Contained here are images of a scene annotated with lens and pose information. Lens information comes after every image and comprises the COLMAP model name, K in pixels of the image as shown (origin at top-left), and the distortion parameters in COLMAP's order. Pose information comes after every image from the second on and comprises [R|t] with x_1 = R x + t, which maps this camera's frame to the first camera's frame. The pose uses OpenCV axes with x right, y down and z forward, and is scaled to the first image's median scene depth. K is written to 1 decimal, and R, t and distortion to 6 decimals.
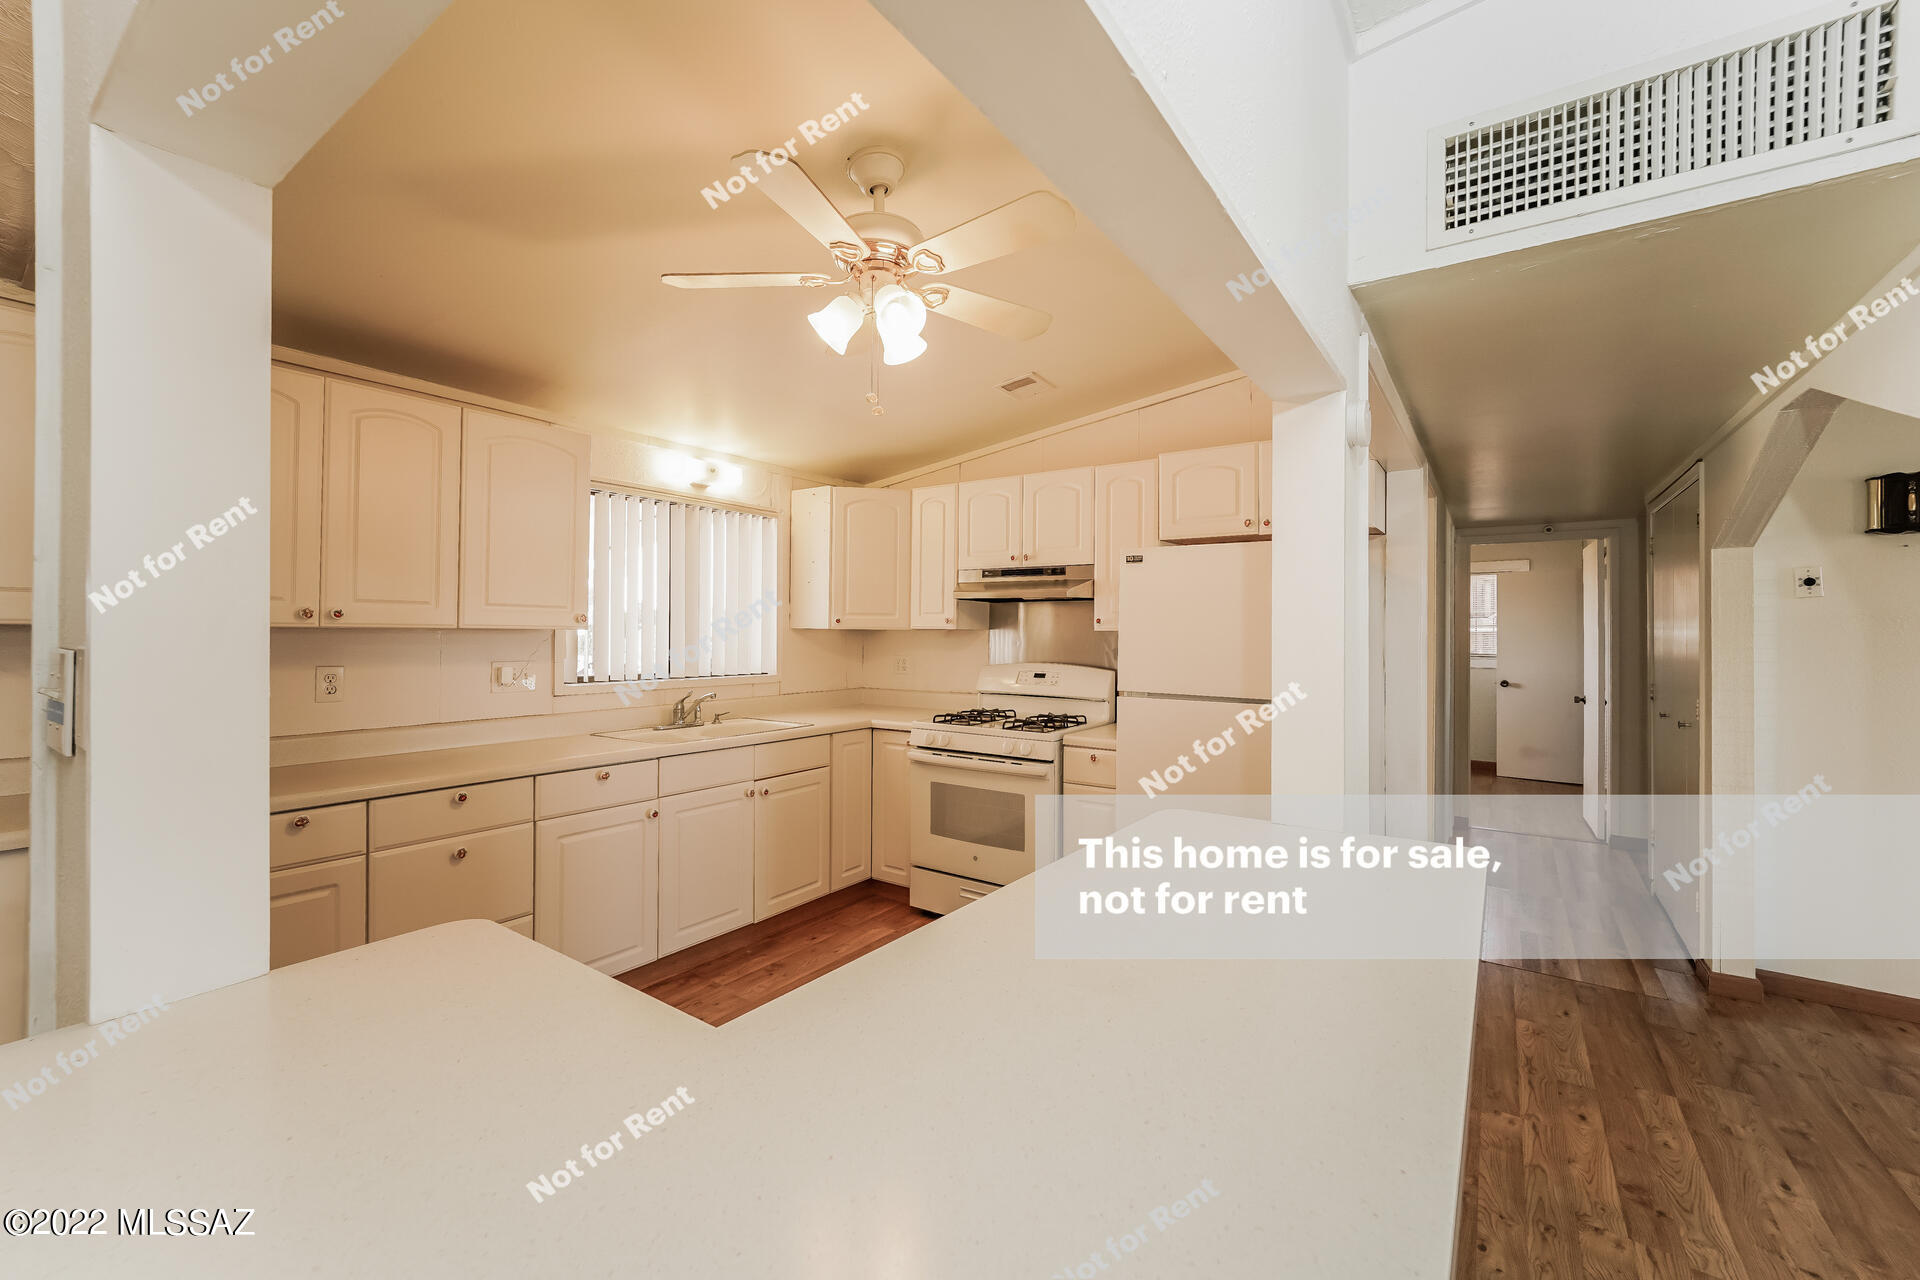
lens RADIAL K [[765.9, 0, 950.6], [0, 765.9, 624.6], [0, 0, 1]] dist [-0.000023, 0.000110]
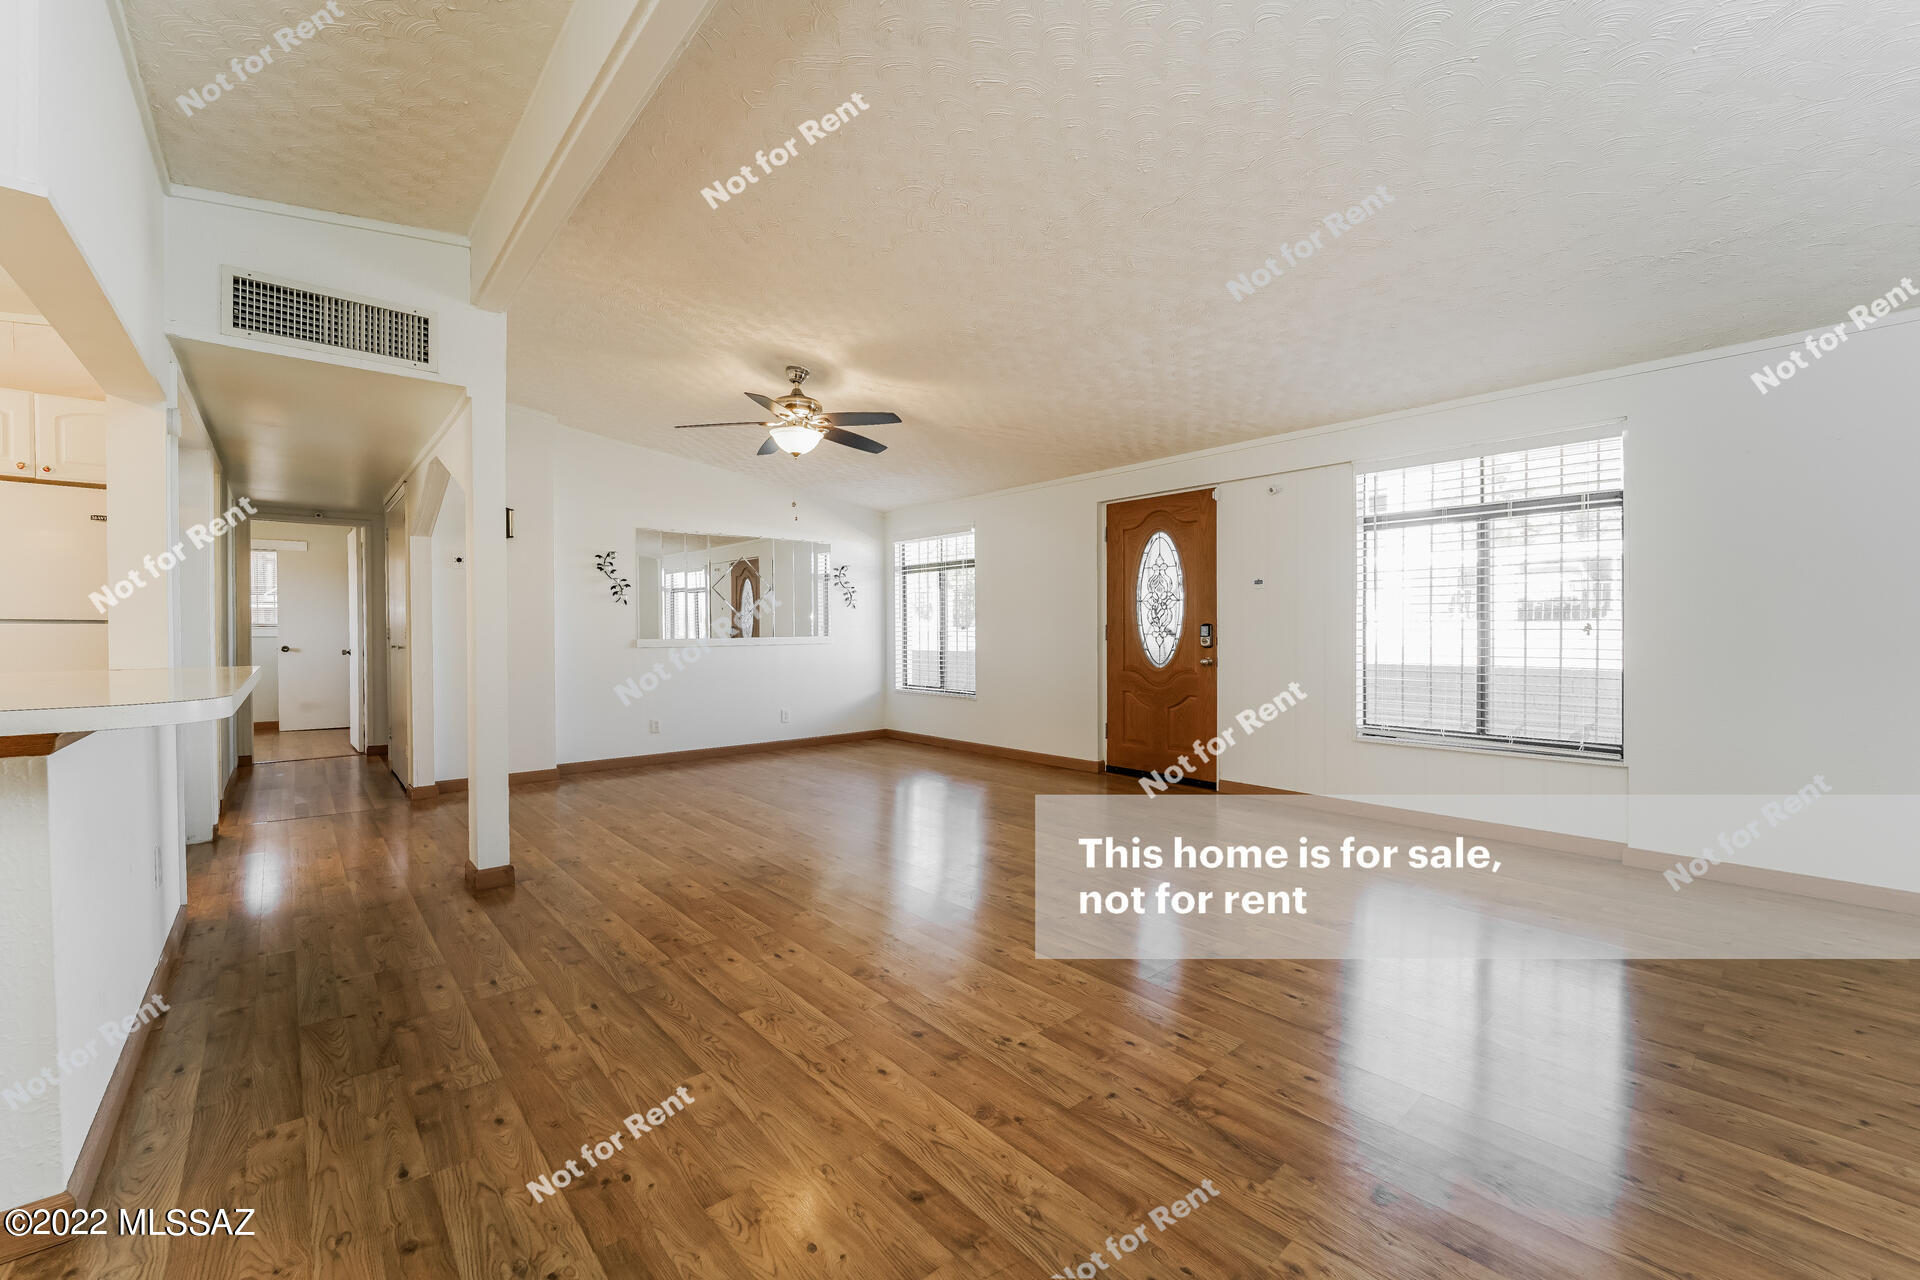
lens RADIAL K [[783.5, 0, 960.0], [0, 783.5, 640.0], [0, 0, 1]] dist [-0.002945, -0.000269]
pose [[0.235431, -0.015583, 0.971766, -0.292276], [-0.001099, 0.999867, 0.016300, 0.073869], [-0.971890, -0.004905, 0.235382, -0.428704]]
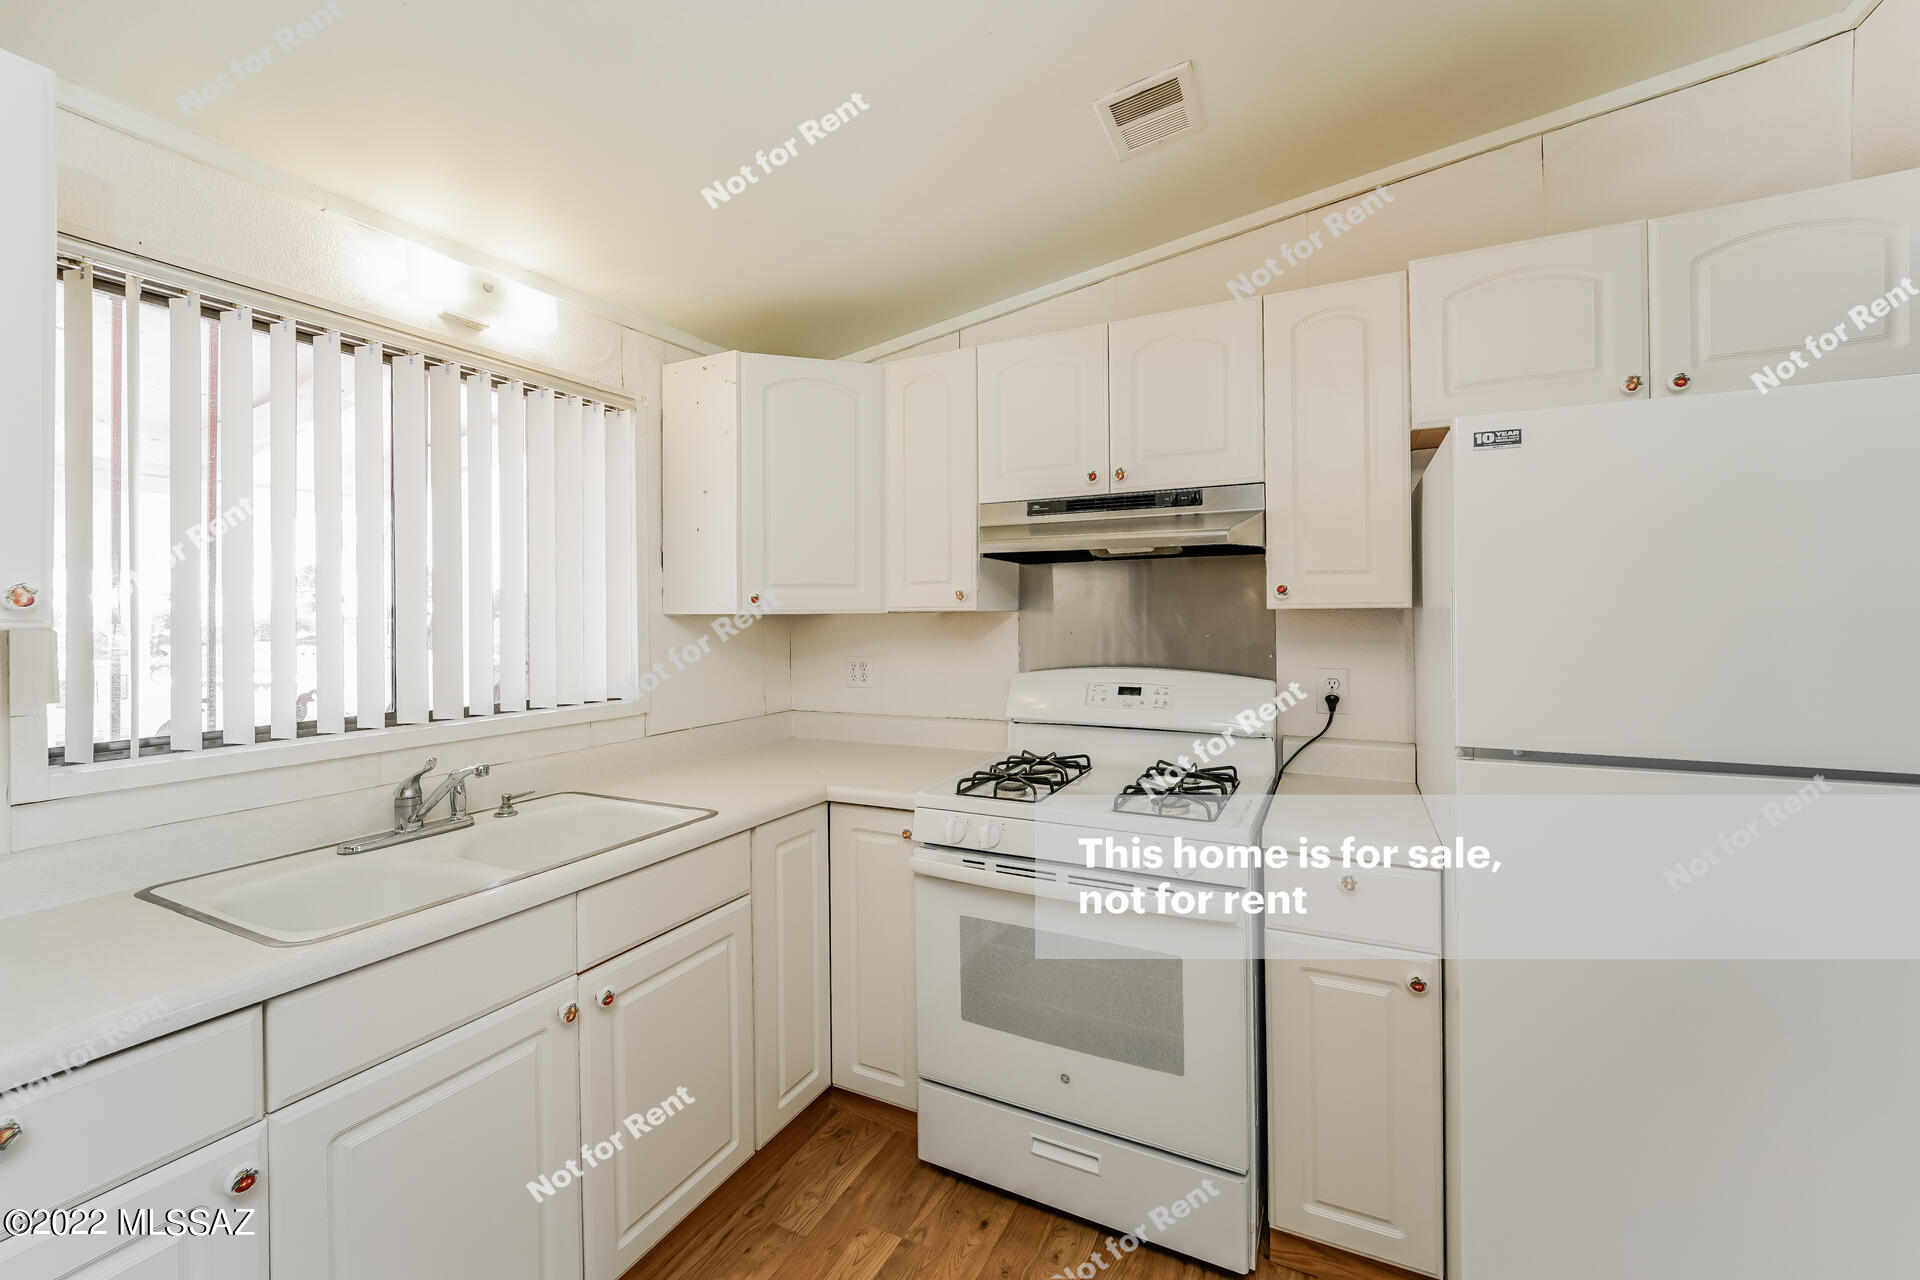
lens RADIAL K [[776.1, 0, 950.5], [0, 776.1, 604.2], [0, 0, 1]] dist [0.000368, 0.000006]
pose [[0.989294, -0.015891, 0.145067, -0.095893], [0.016295, 0.999866, -0.001596, 0.001903], [-0.145022, 0.003942, 0.989421, 0.465075]]
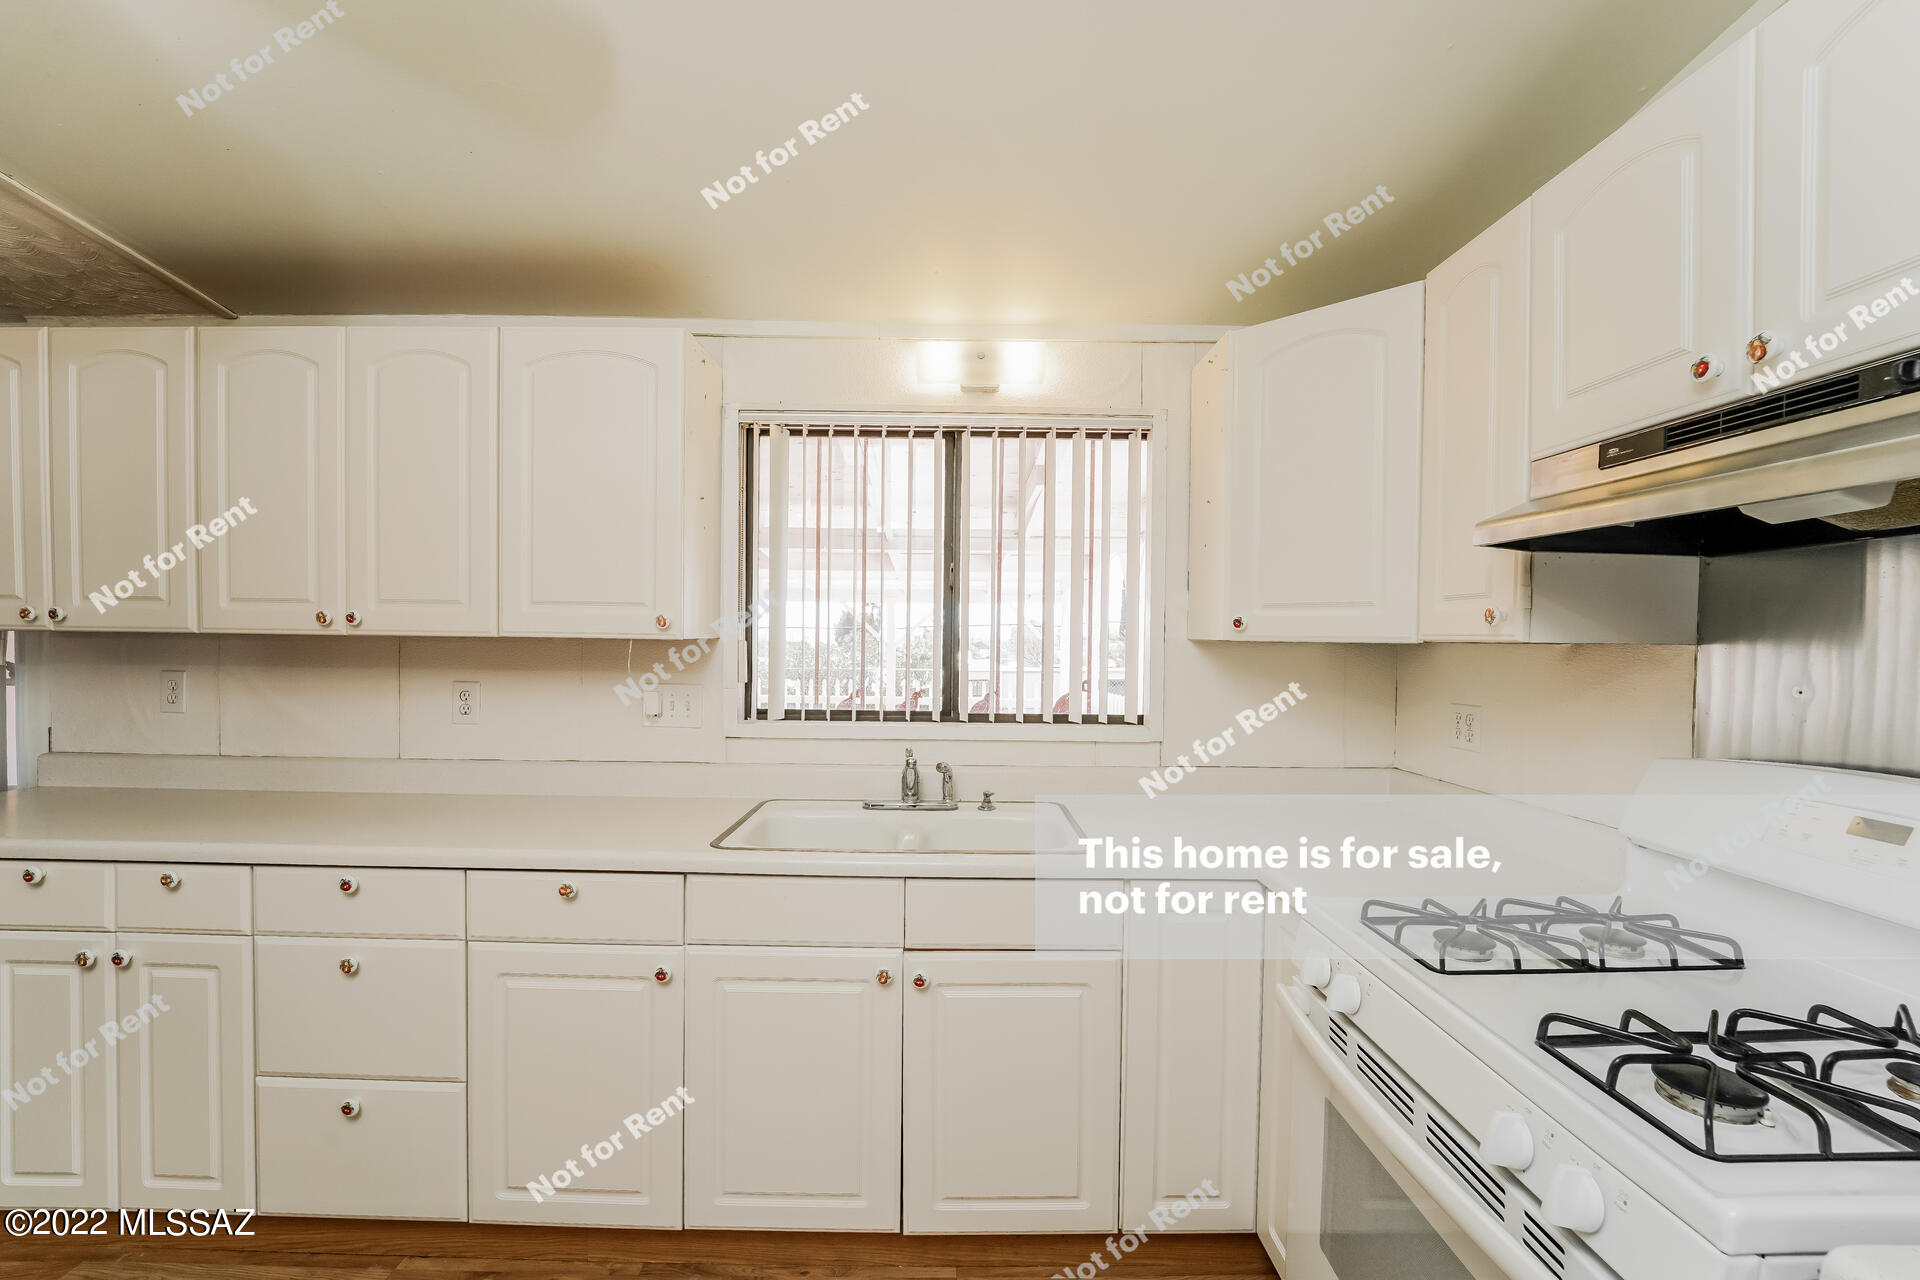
lens RADIAL K [[800.0, 0, 950.2], [0, 800.0, 648.0], [0, 0, 1]] dist [-0.023488, -0.000044]
pose [[0.579989, 0.009122, -0.814574, 0.147078], [0.002699, 0.999910, 0.013120, 0.003609], [0.814620, -0.009808, 0.579912, 0.624506]]
